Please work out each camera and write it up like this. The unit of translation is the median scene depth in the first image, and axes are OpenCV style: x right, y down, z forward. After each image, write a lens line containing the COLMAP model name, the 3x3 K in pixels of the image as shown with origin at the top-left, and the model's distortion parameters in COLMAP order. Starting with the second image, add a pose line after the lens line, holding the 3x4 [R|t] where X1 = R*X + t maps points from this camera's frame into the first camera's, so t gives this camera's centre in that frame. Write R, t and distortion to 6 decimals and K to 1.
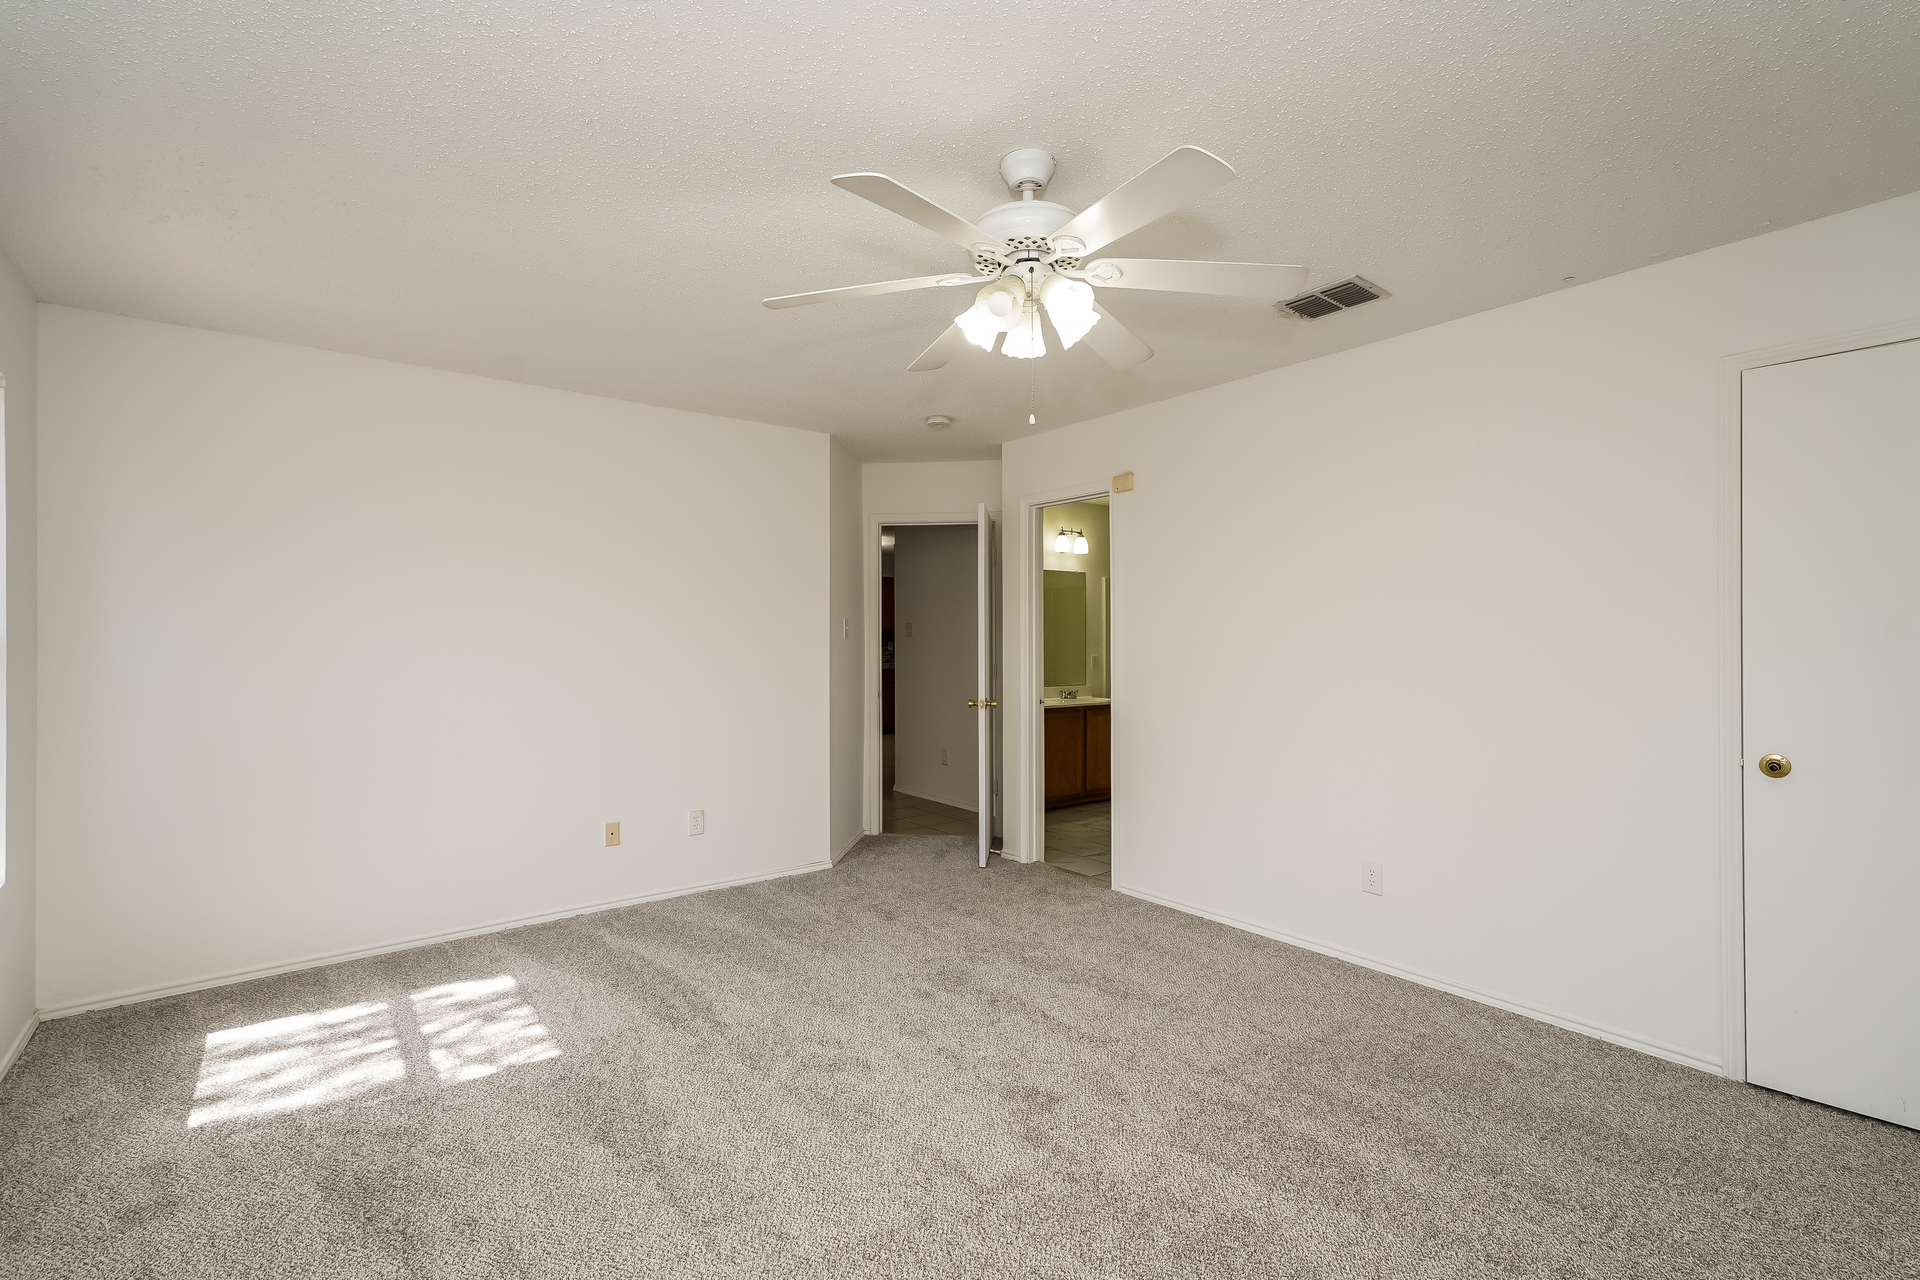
lens RADIAL K [[856.1, 0, 957.8], [0, 856.1, 640.8], [0, 0, 1]] dist [0.002013, 0.000396]
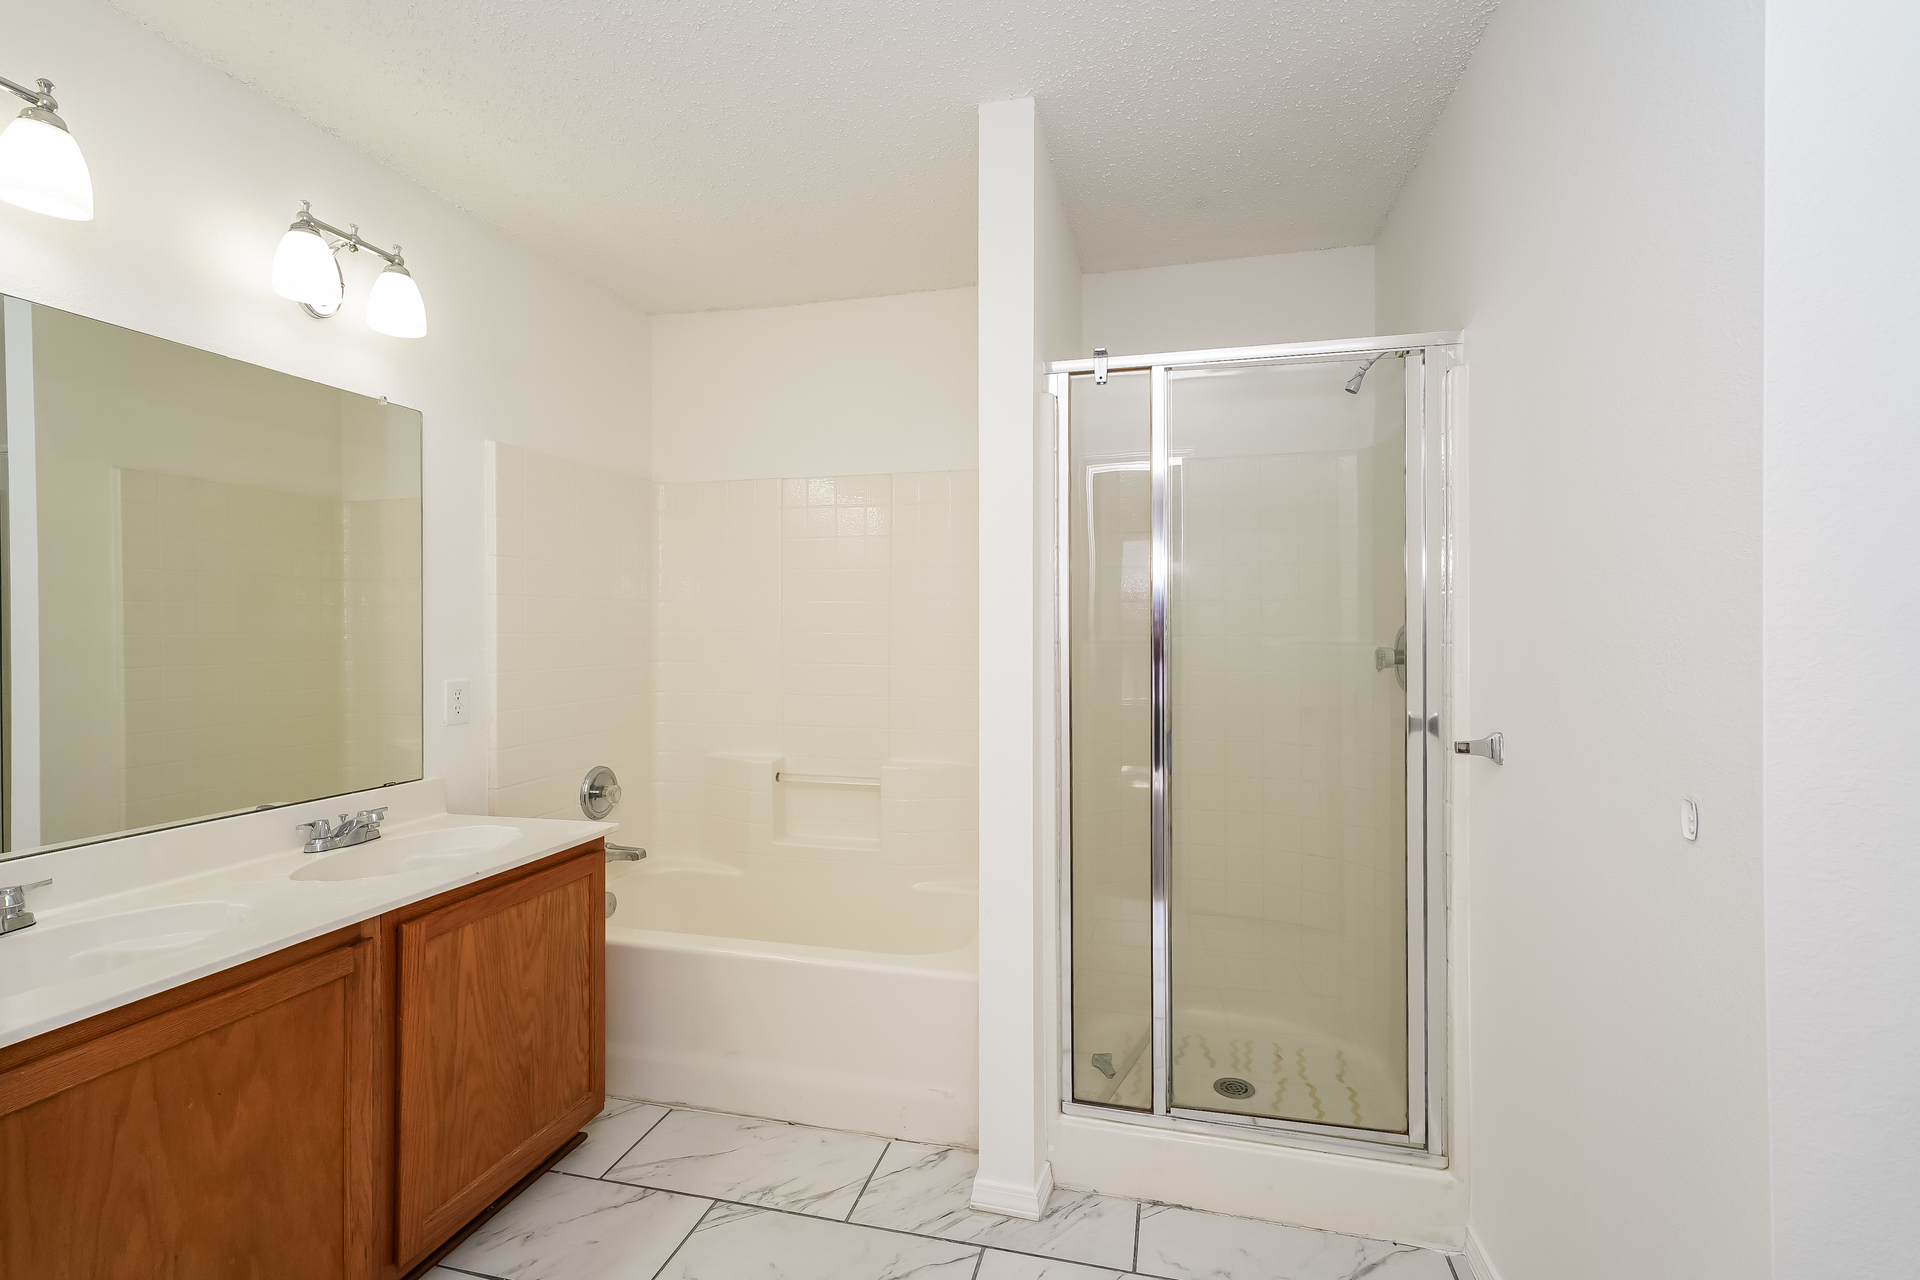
lens RADIAL K [[856.1, 0, 958.6], [0, 856.1, 640.0], [0, 0, 1]] dist [0.002013, 0.000396]
pose [[0.790075, -0.001677, 0.613007, 0.116410], [-0.002276, 0.999981, 0.005669, 0.001079], [-0.613005, -0.005874, 0.790057, 0.654086]]
